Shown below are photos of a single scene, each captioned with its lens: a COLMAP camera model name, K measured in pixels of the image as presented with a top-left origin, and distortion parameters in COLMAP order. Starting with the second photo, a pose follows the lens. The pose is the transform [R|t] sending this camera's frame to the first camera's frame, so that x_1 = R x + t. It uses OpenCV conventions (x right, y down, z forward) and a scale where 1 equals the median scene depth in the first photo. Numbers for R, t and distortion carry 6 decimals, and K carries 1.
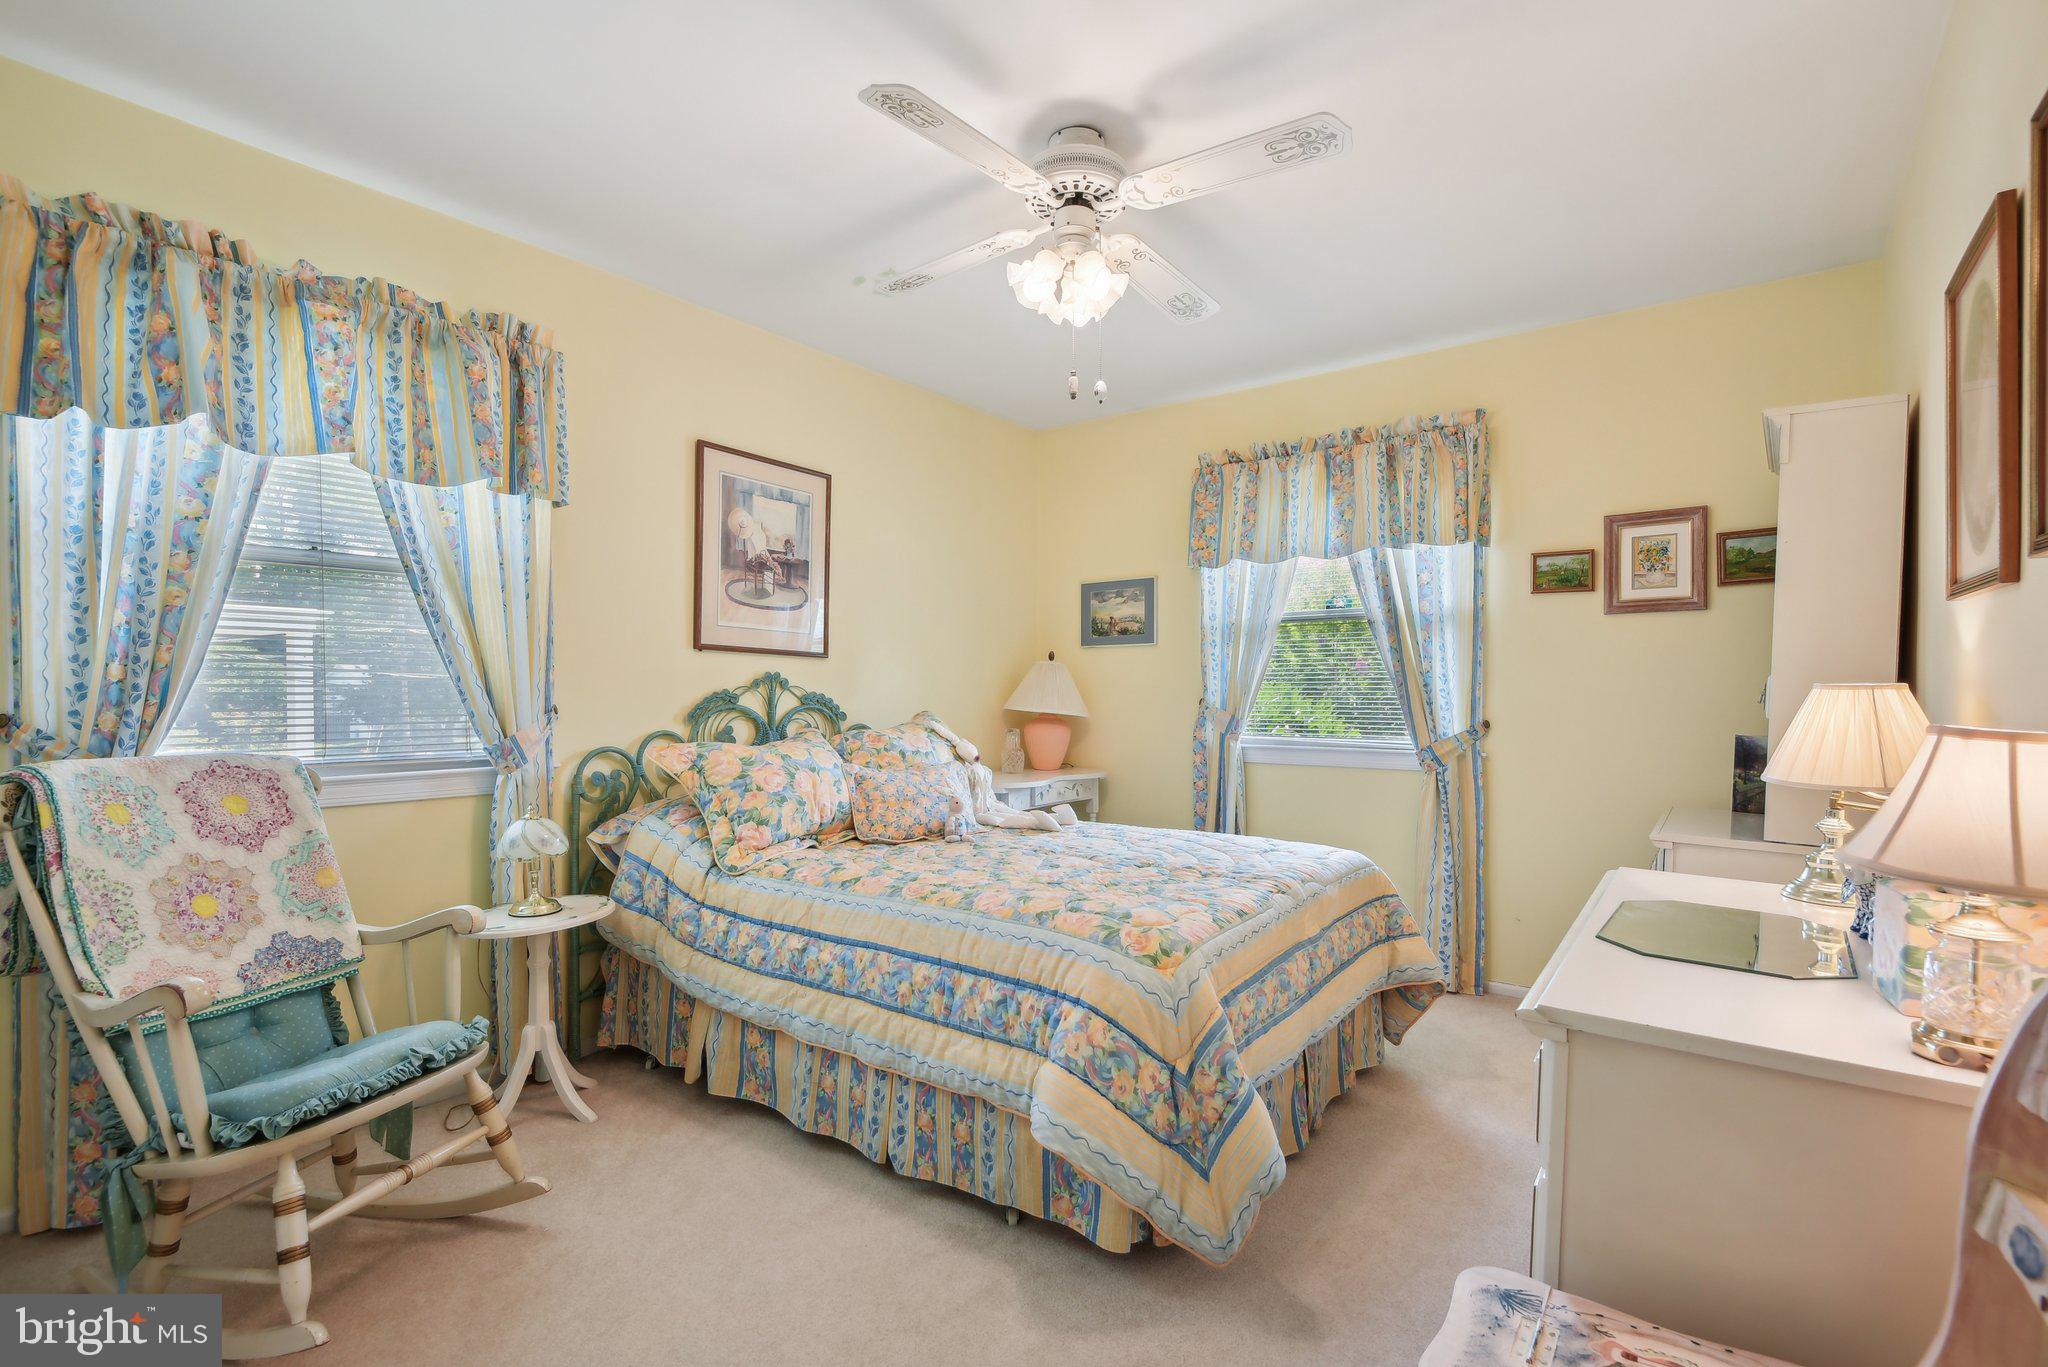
lens RADIAL K [[942.3, 0, 1004.5], [0, 942.3, 692.7], [0, 0, 1]] dist [-0.006445, -0.003748]
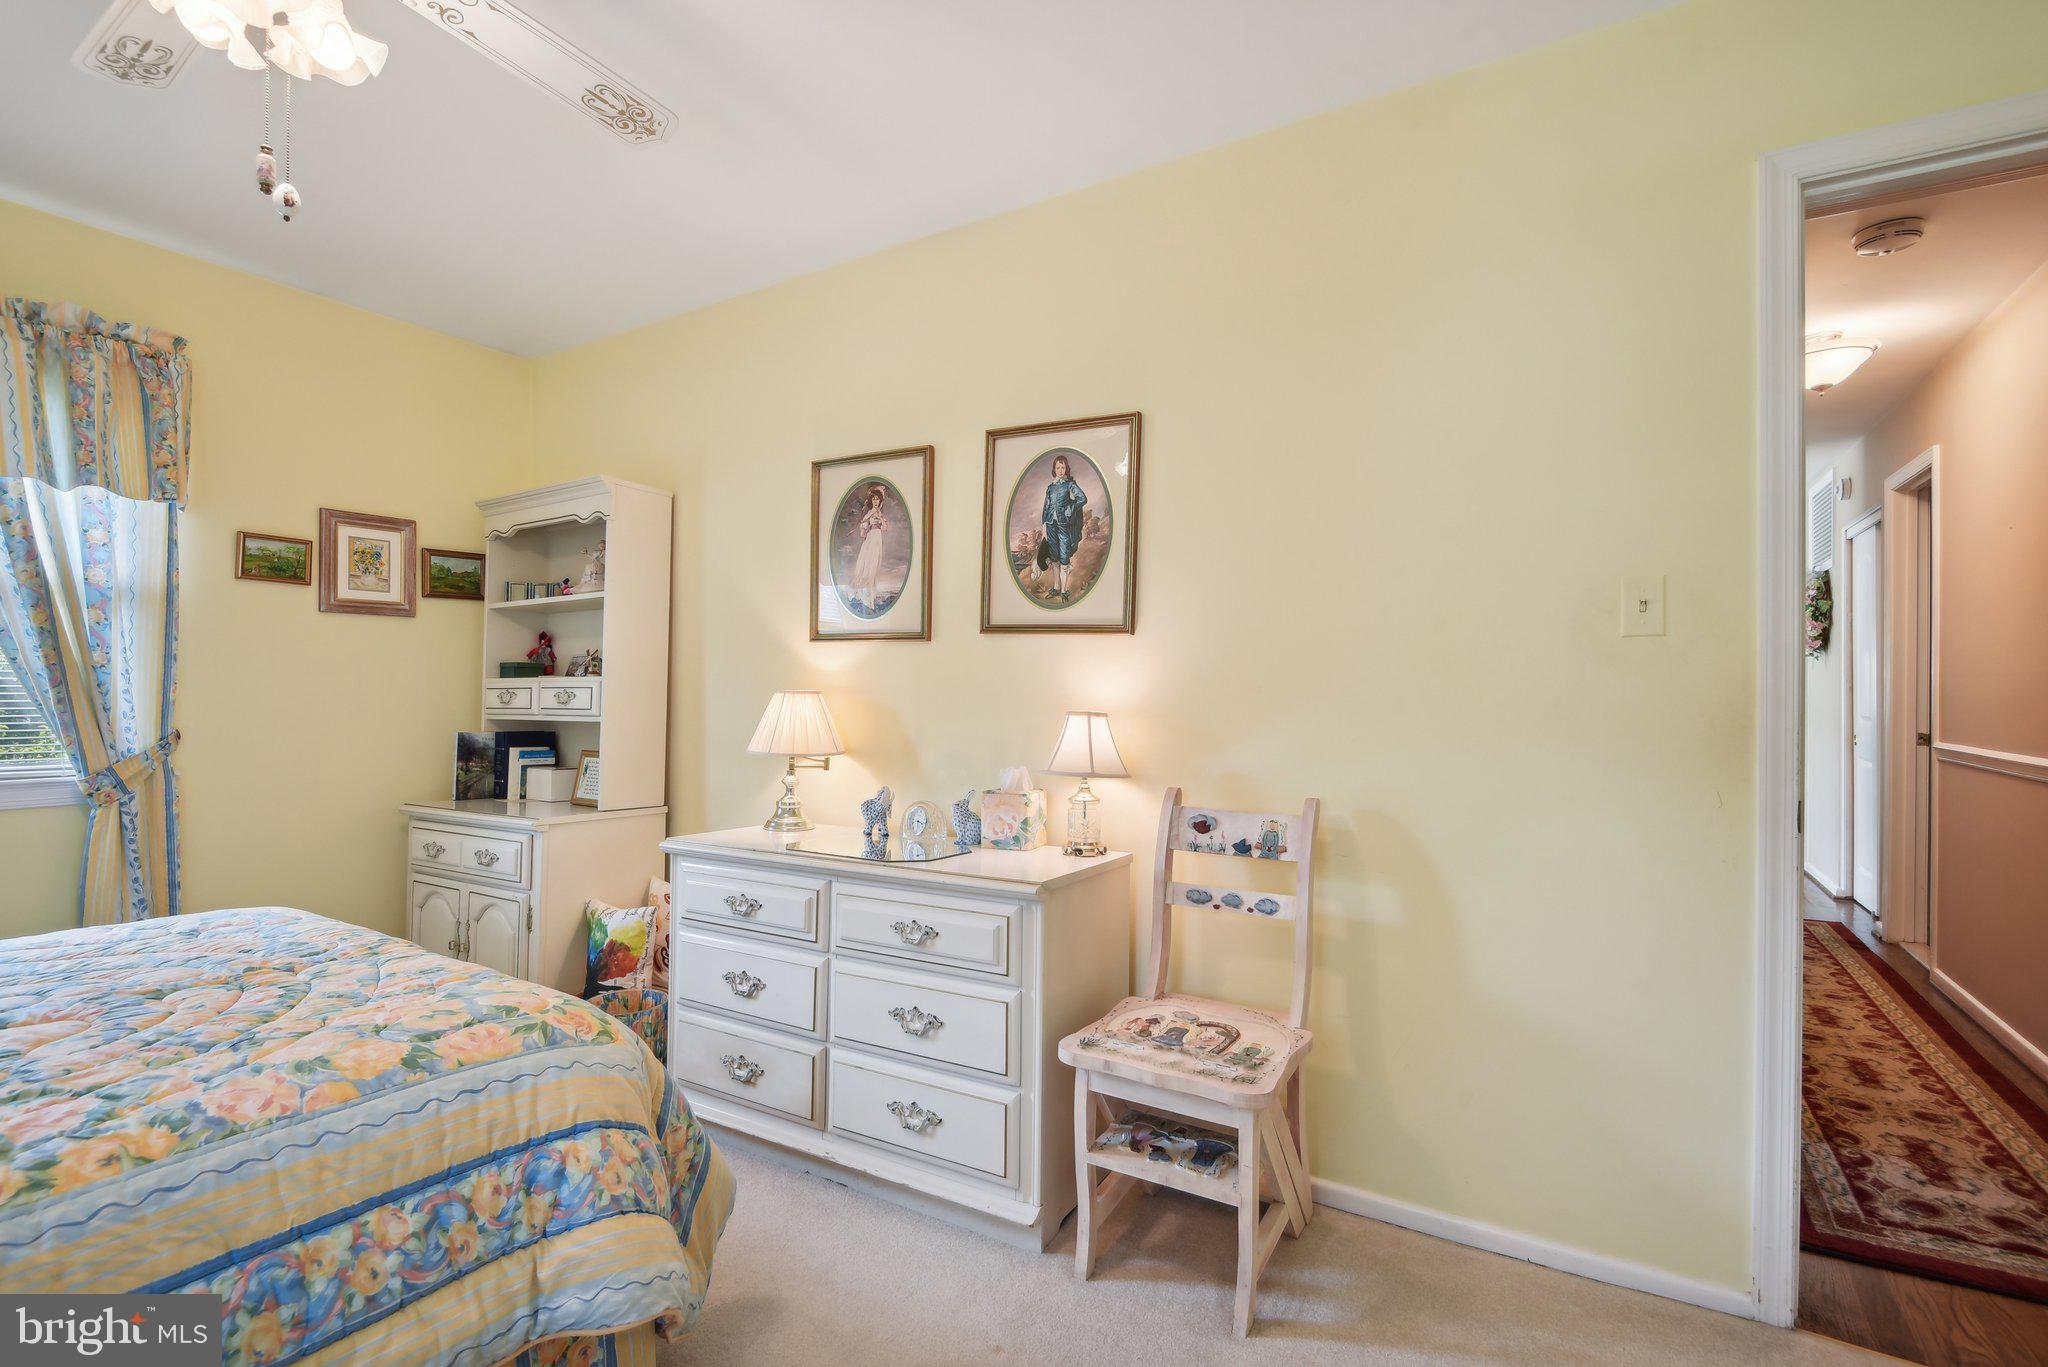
lens RADIAL K [[942.3, 0, 1007.4], [0, 942.3, 684.7], [0, 0, 1]] dist [-0.006445, -0.003748]
pose [[-0.105747, 0.008986, 0.994353, -0.379004], [-0.000955, 0.999958, -0.009138, -0.002273], [-0.994393, -0.001916, -0.105733, 0.424183]]
